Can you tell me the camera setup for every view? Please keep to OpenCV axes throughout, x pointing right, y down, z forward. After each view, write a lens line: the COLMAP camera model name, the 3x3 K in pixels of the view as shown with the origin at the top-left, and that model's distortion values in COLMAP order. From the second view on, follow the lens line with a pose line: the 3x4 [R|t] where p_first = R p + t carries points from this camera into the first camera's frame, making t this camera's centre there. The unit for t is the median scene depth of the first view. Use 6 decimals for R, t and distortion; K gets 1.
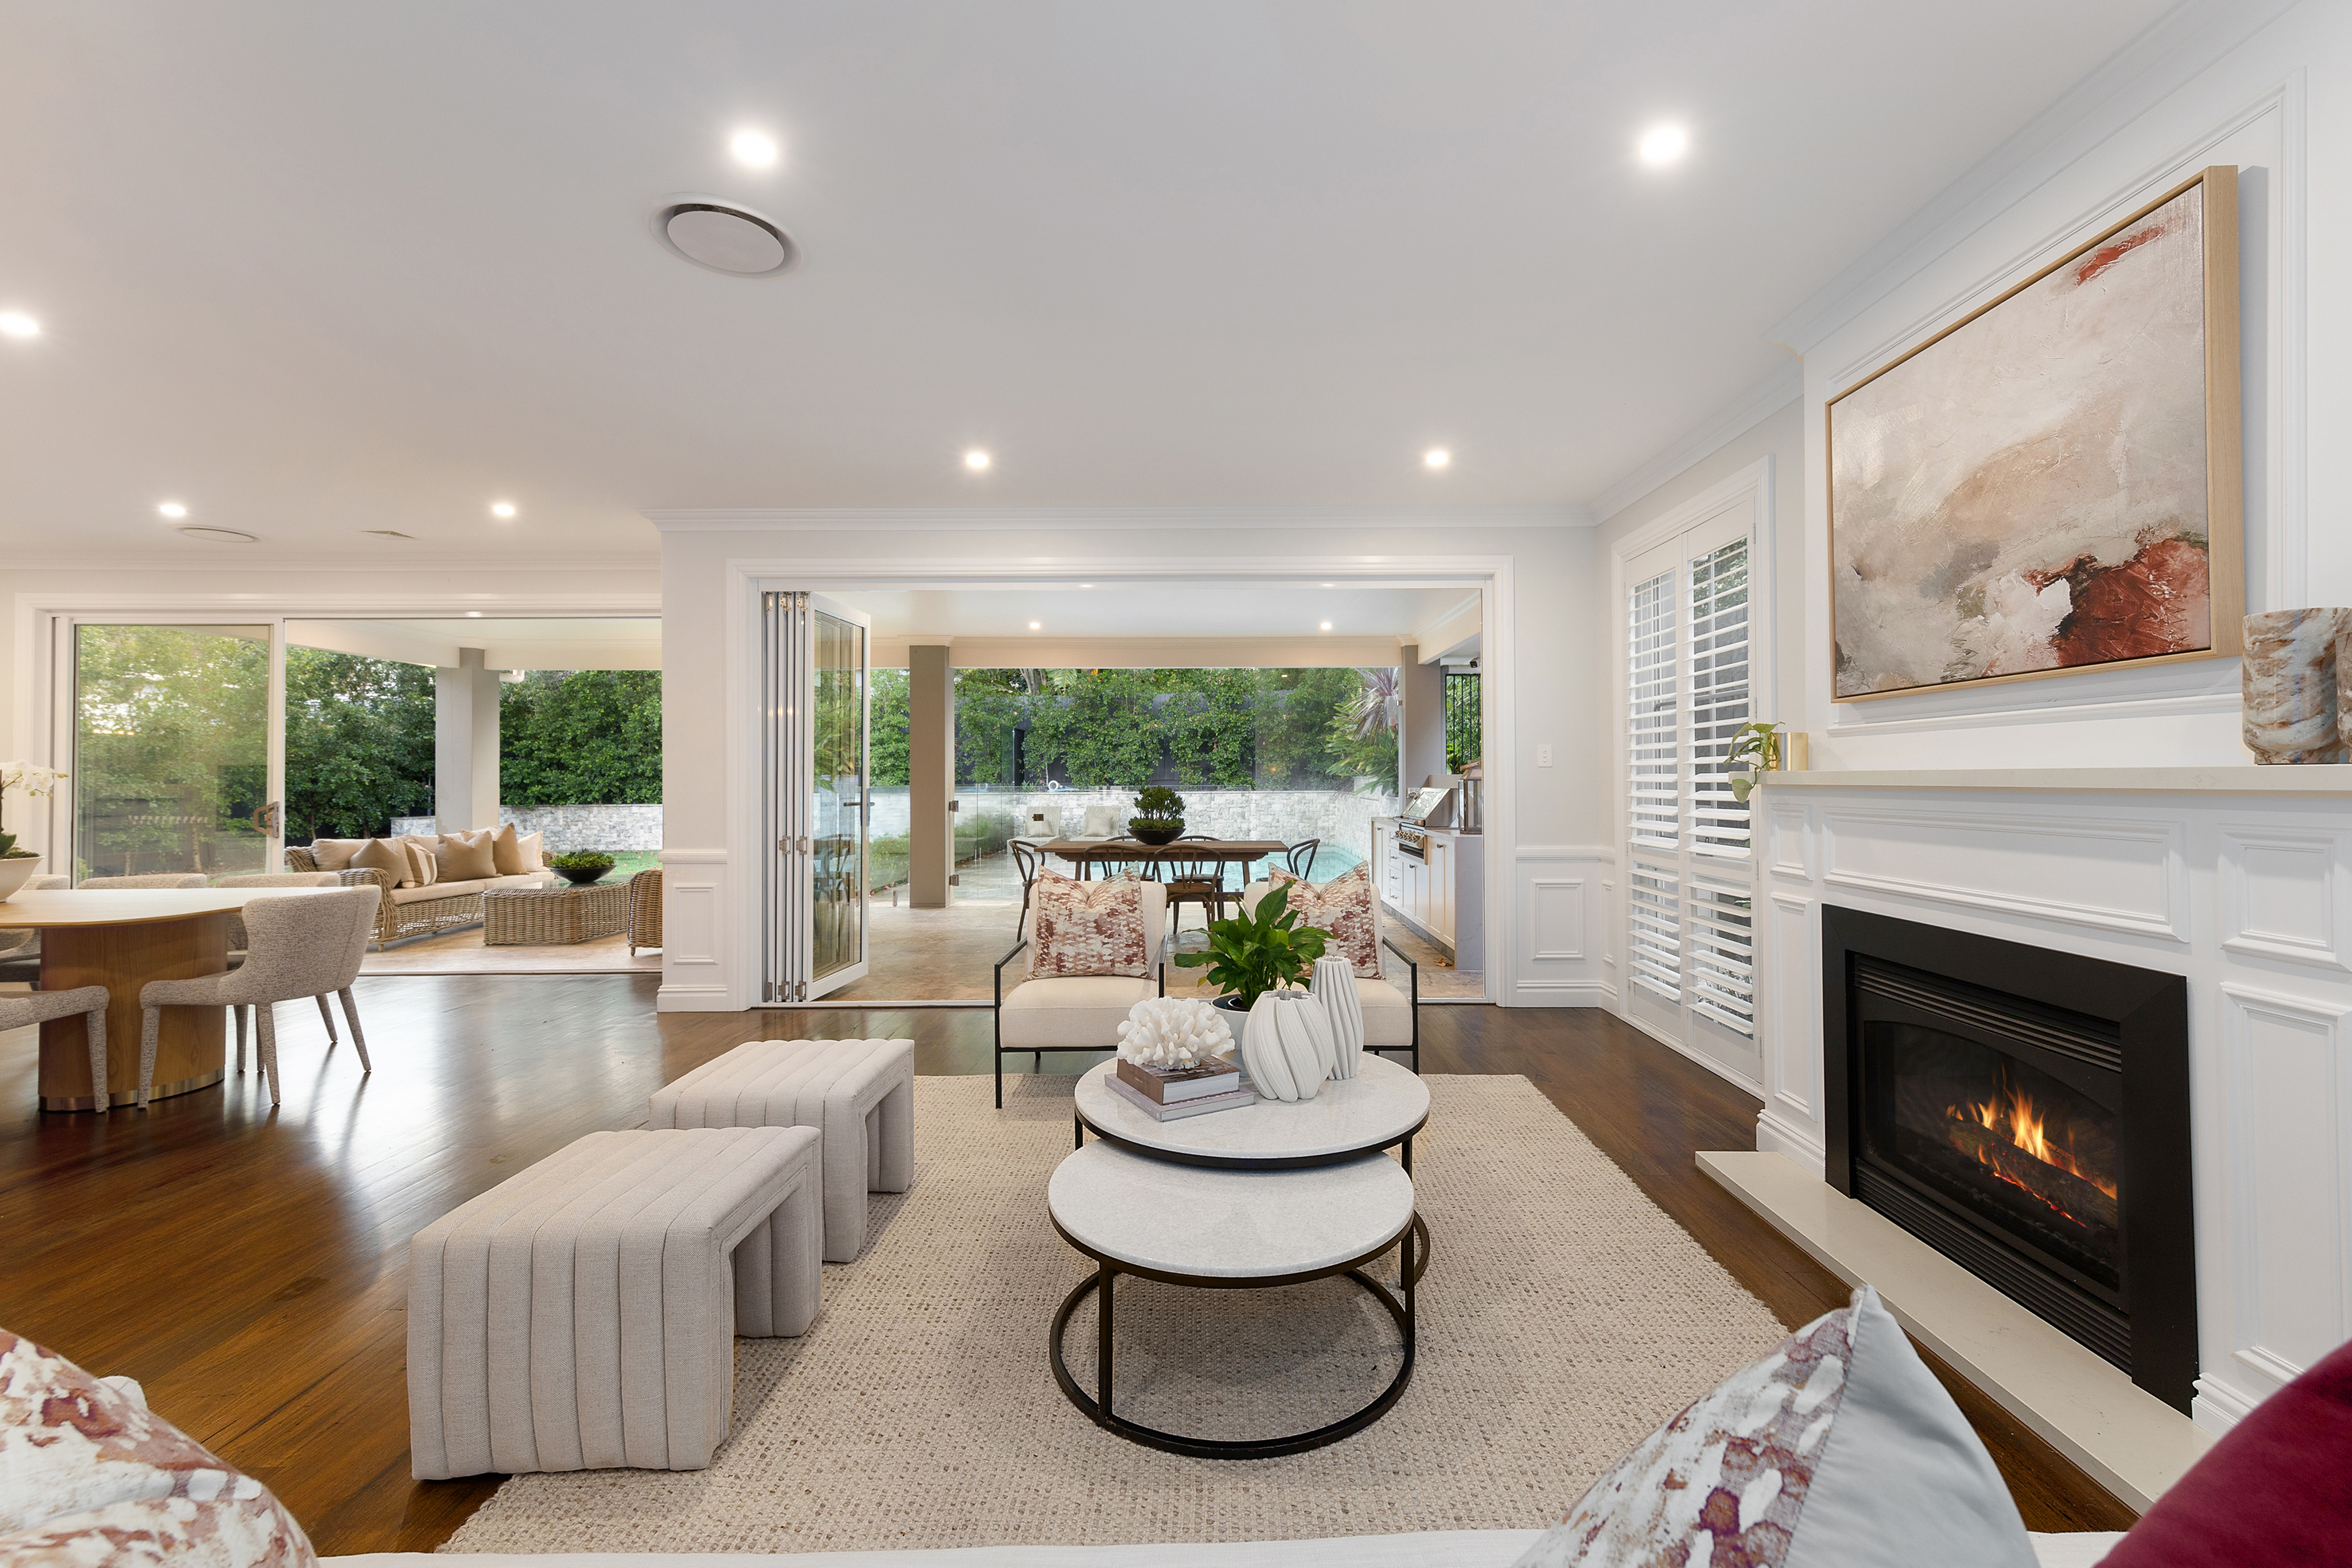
lens RADIAL K [[958.3, 0, 1180.8], [0, 958.3, 778.0], [0, 0, 1]] dist [0.021614, 0.000737]
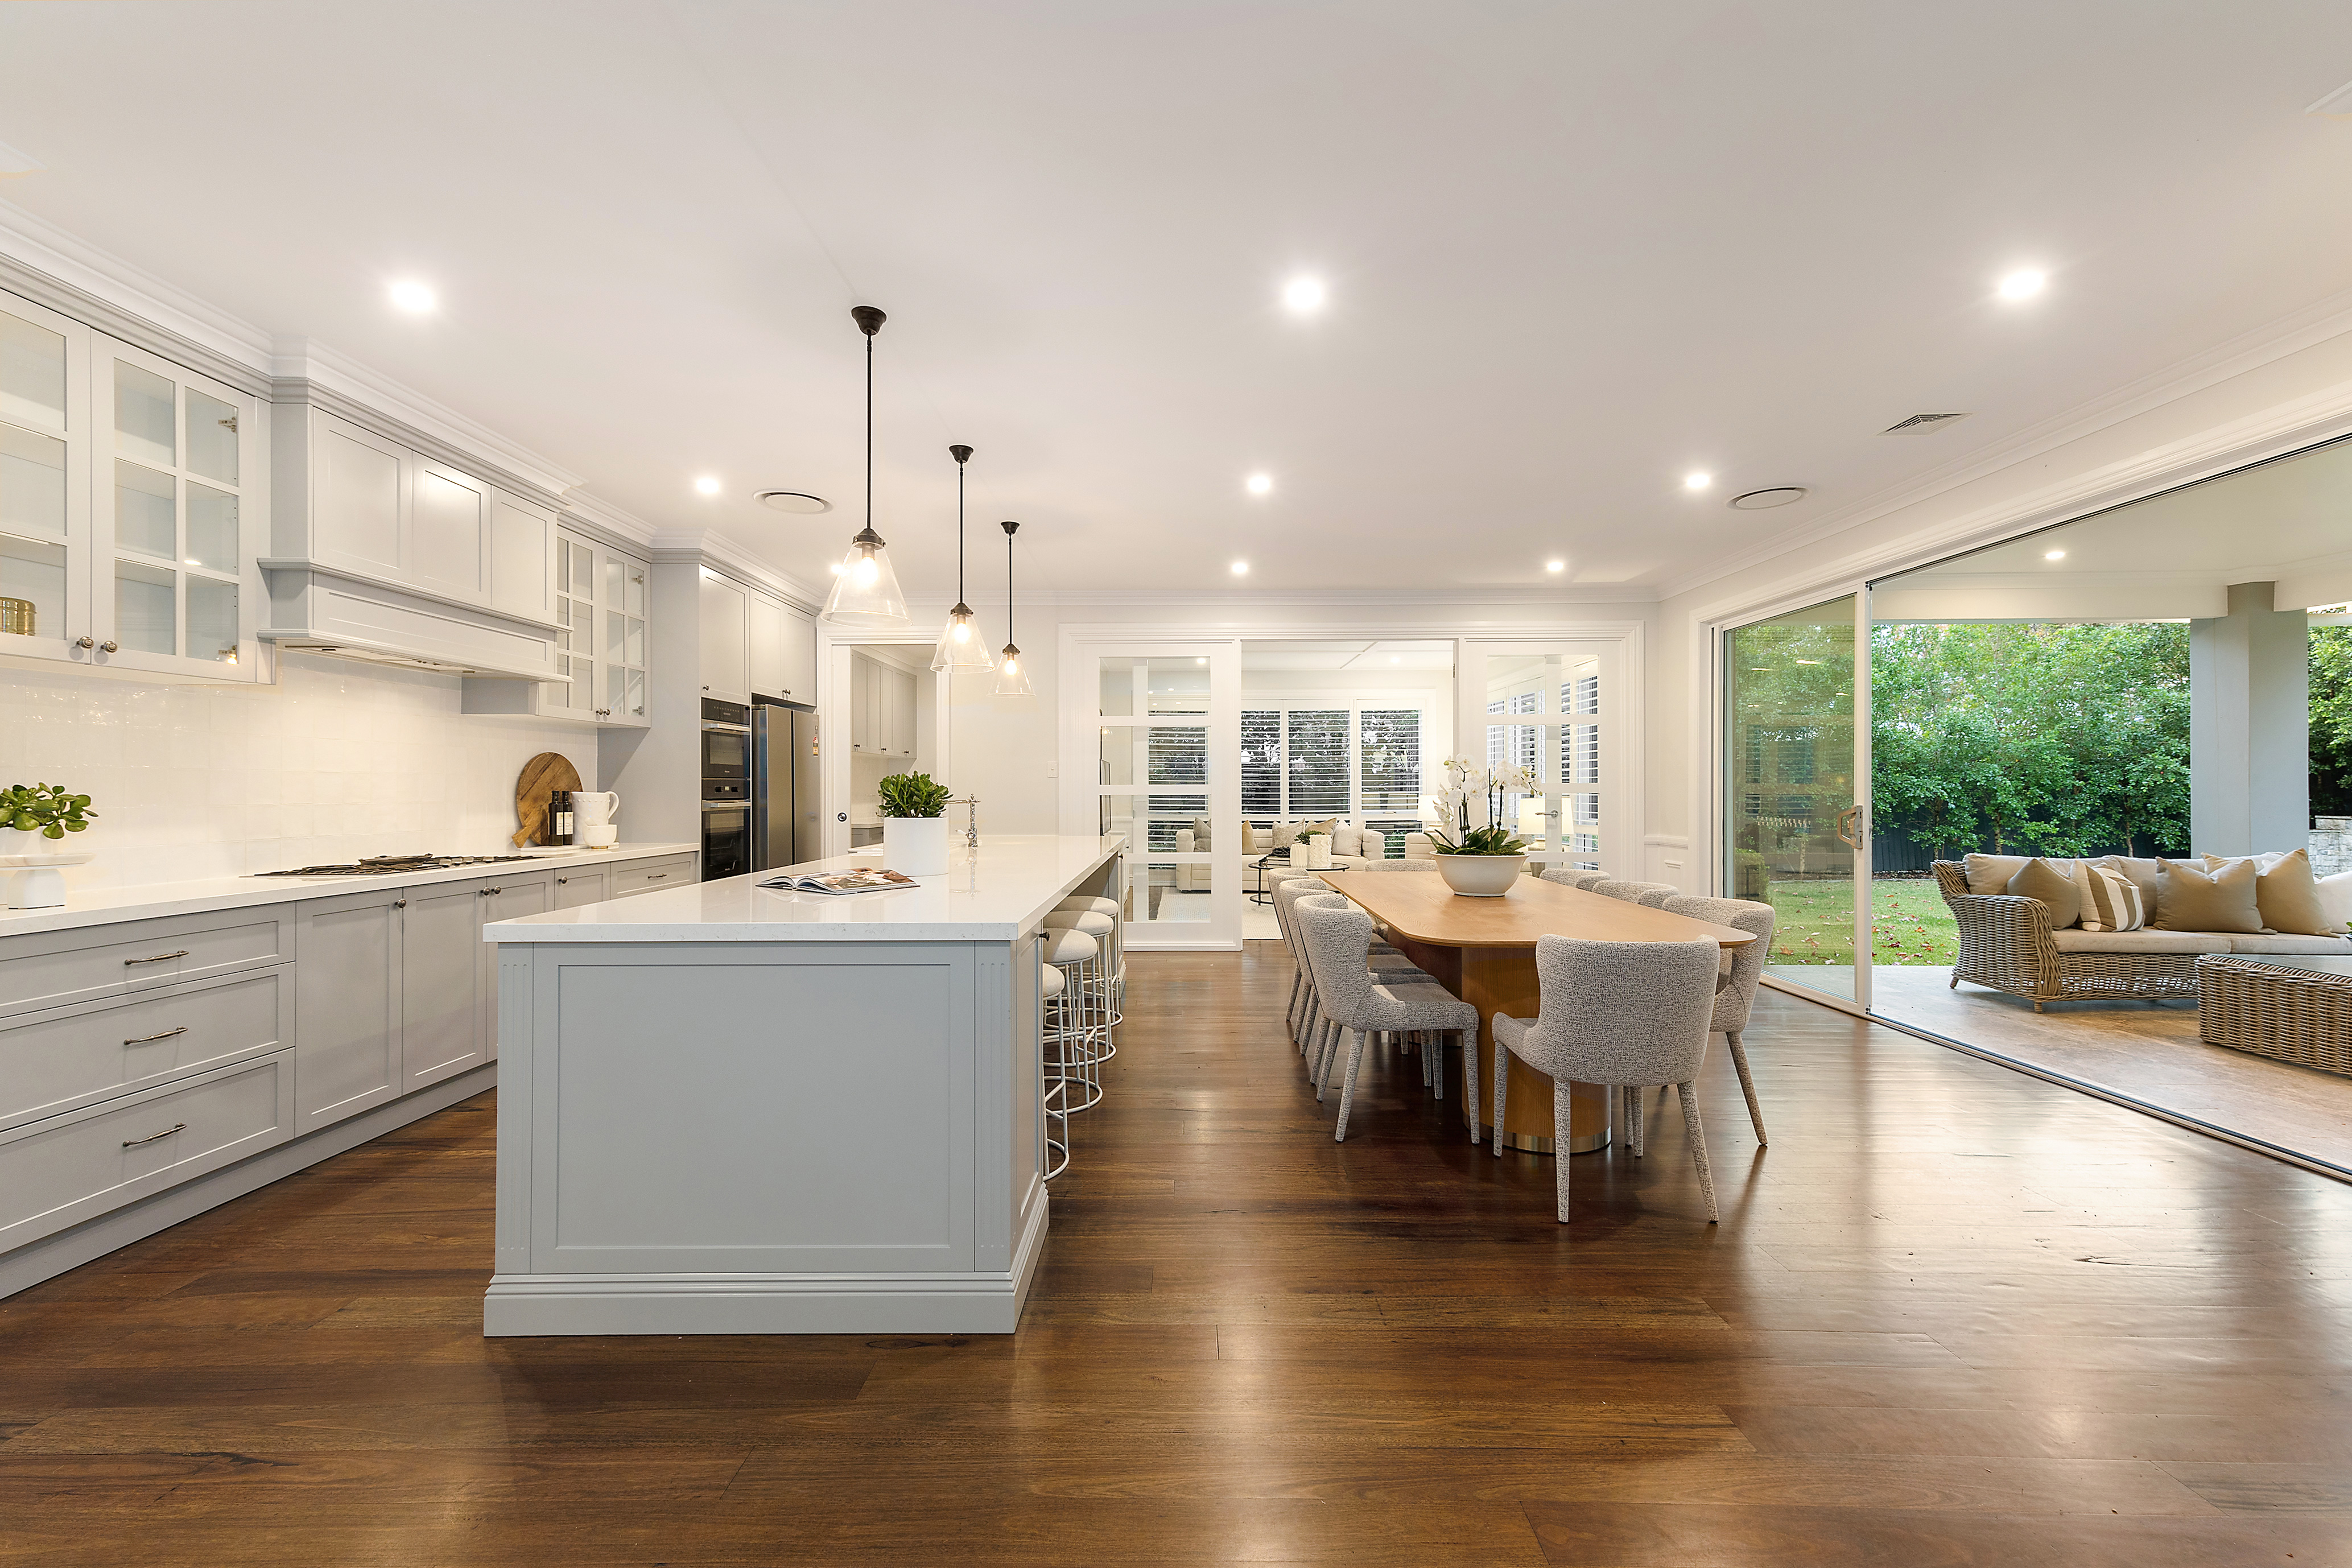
lens RADIAL K [[958.3, 0, 1178.2], [0, 958.3, 786.1], [0, 0, 1]] dist [0.021614, 0.000737]
pose [[0.024460, 0.006671, -0.999679, -0.089247], [-0.000888, 0.999977, 0.006651, 0.001941], [0.999700, 0.000725, 0.024465, 0.306227]]
